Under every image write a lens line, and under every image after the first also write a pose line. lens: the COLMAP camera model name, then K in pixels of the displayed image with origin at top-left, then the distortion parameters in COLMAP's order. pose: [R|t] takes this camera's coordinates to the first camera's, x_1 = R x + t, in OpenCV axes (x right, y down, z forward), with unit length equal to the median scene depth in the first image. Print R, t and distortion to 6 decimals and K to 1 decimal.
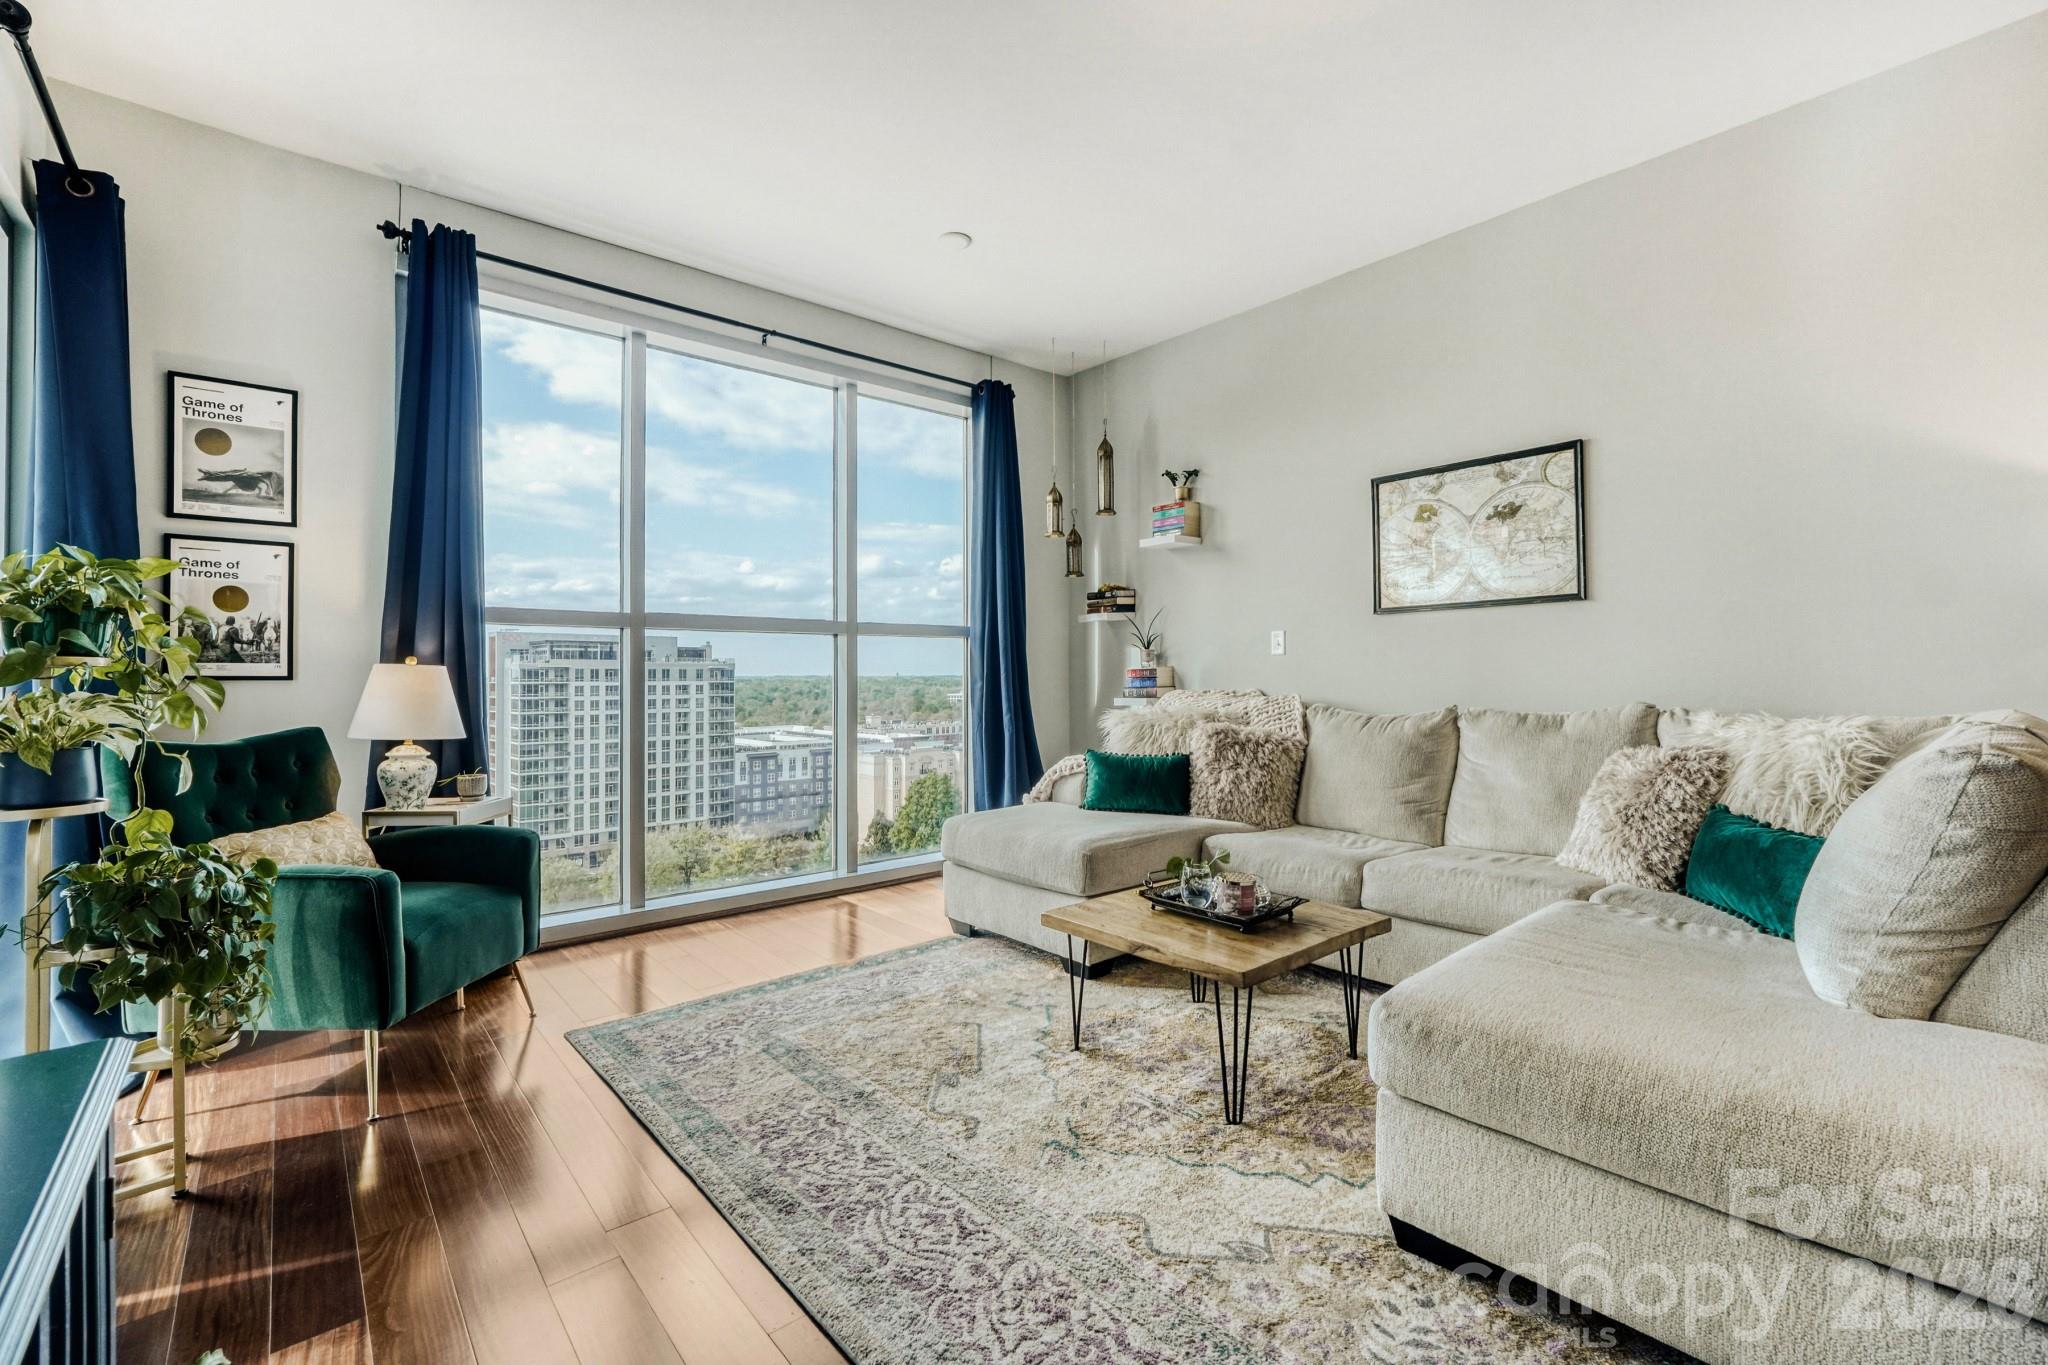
lens RADIAL K [[889.6, 0, 990.4], [0, 889.6, 654.4], [0, 0, 1]] dist [-0.010131, 0.007389]
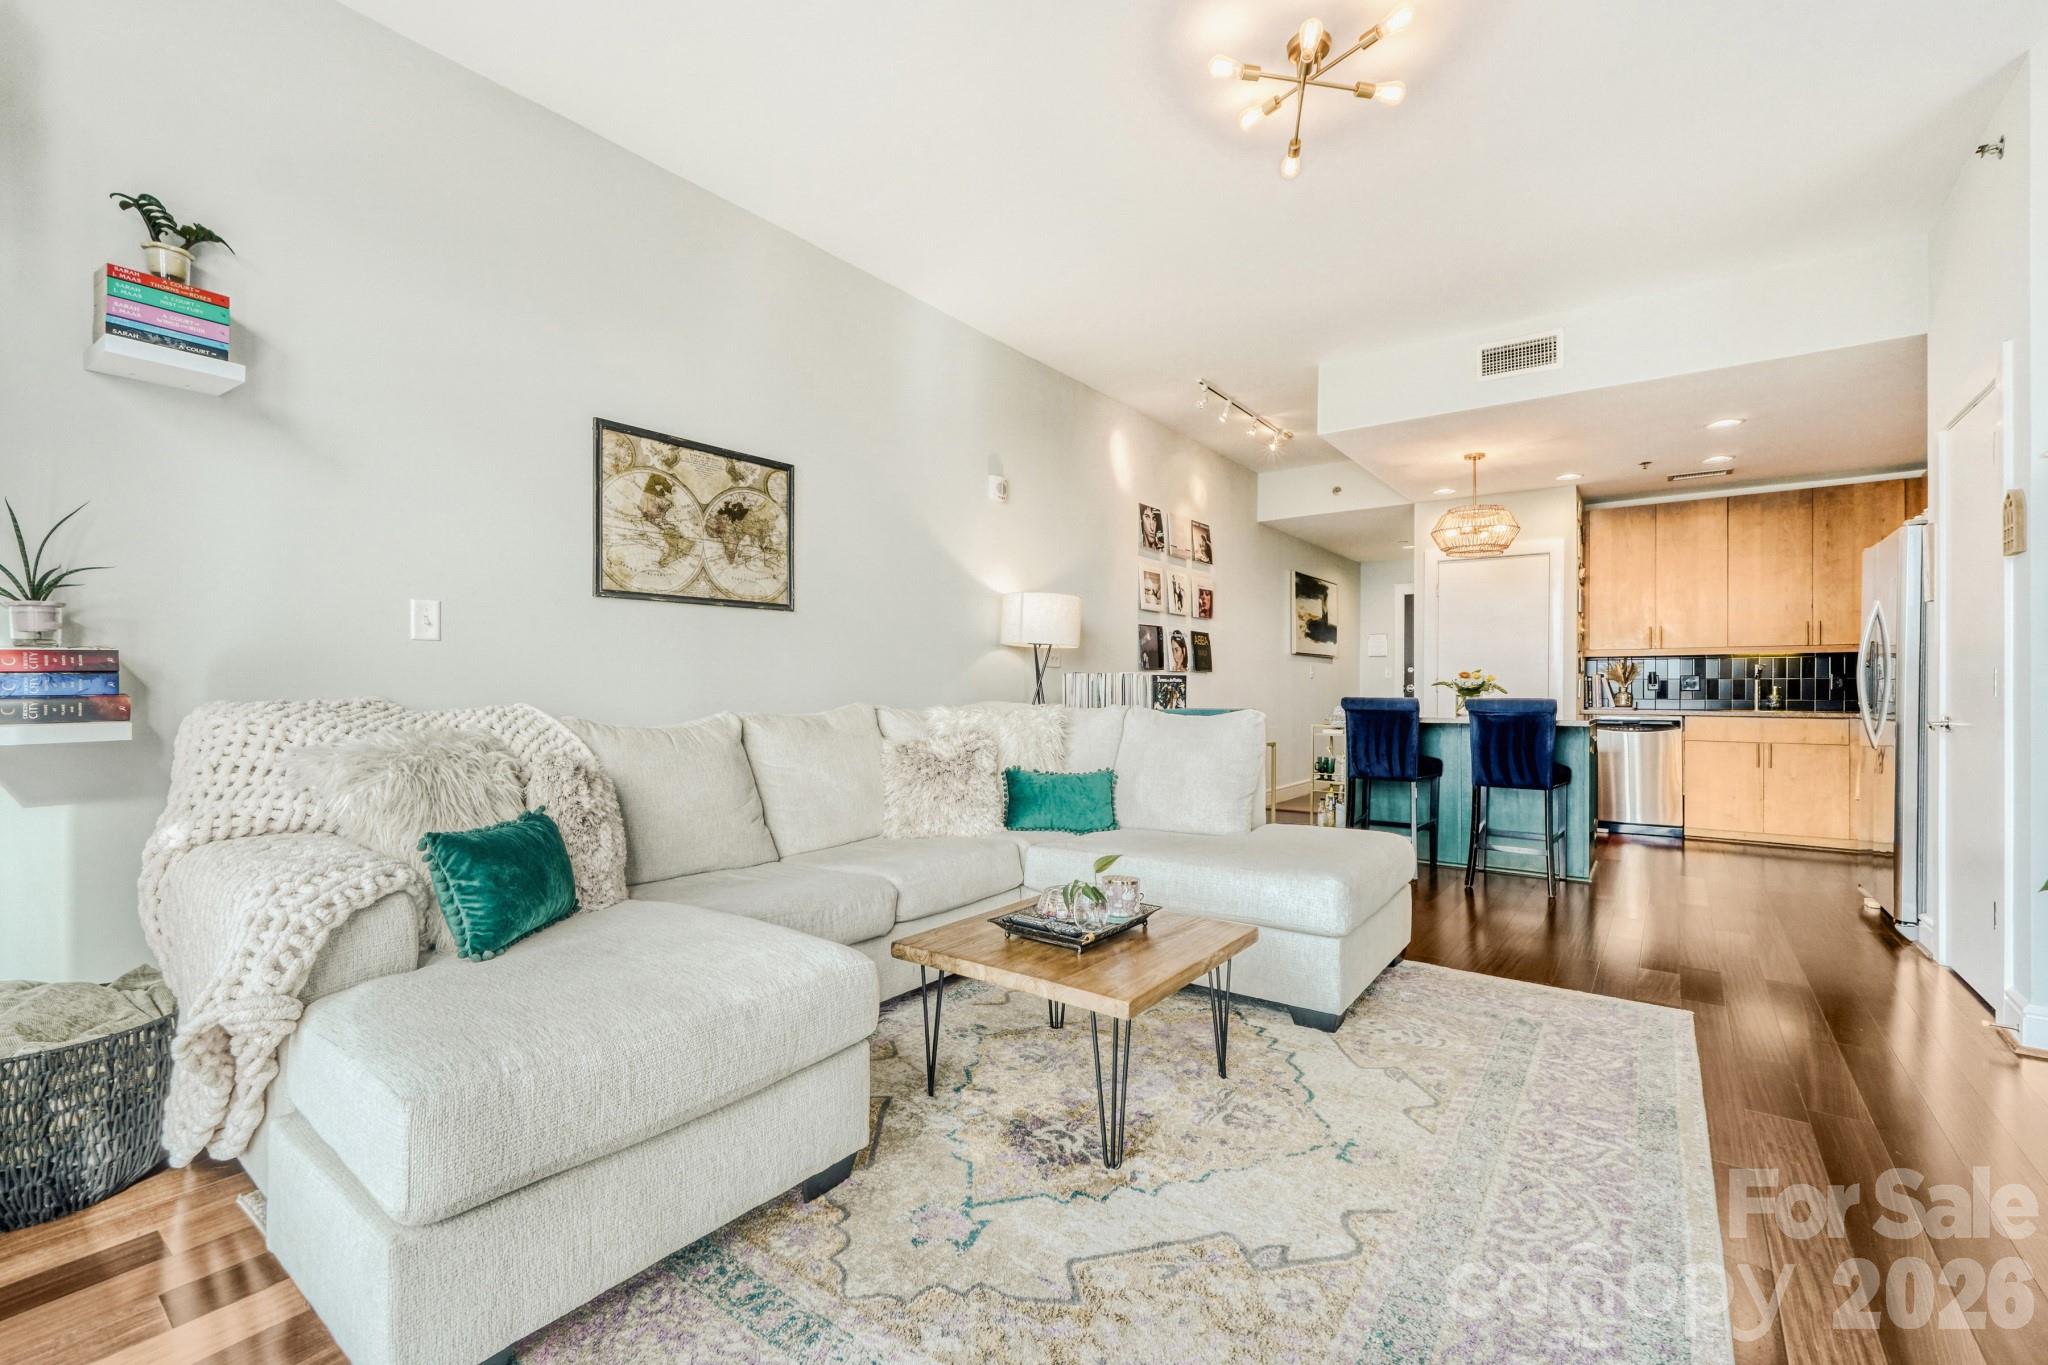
lens RADIAL K [[889.6, 0, 1063.2], [0, 889.6, 676.1], [0, 0, 1]] dist [-0.010131, 0.007389]
pose [[-0.281294, 0.017280, 0.959466, -0.438102], [-0.024133, 0.999394, -0.025074, 0.034632], [-0.959318, -0.030208, -0.280707, 0.891875]]
